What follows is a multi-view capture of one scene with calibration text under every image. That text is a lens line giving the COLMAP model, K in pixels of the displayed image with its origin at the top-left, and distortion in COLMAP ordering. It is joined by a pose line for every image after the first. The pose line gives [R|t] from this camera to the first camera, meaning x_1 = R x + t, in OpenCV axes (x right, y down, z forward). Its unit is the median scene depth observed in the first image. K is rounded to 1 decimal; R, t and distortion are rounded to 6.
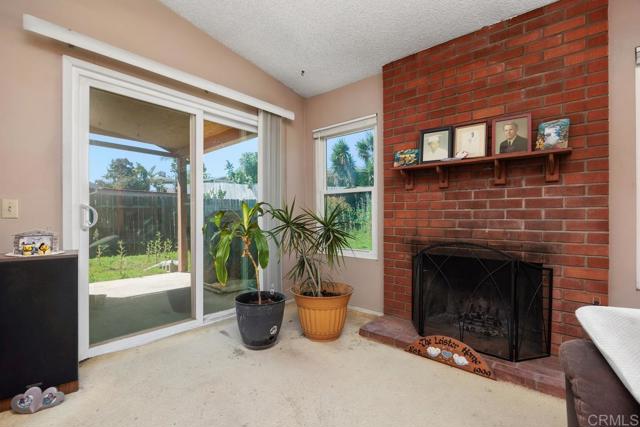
lens RADIAL K [[294.5, 0, 319.6], [0, 294.5, 217.6], [0, 0, 1]] dist [-0.003302, -0.000874]
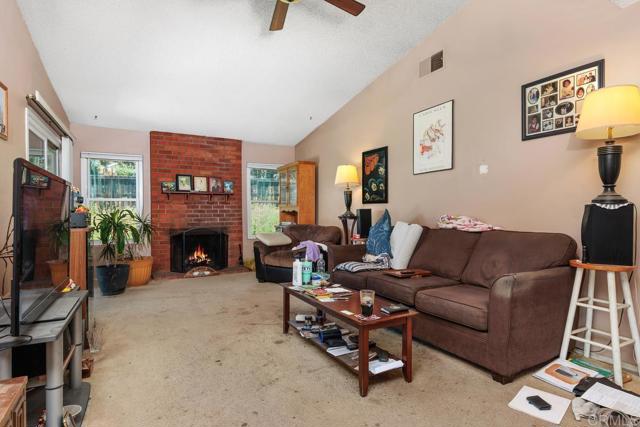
lens RADIAL K [[330.5, 0, 320.0], [0, 330.5, 213.5], [0, 0, 1]] dist [-0.003060, -0.000847]
pose [[0.335101, -0.003323, 0.942177, -1.631112], [0.008785, 0.999961, 0.000402, -0.018932], [-0.942141, 0.008142, 0.335117, -0.759880]]
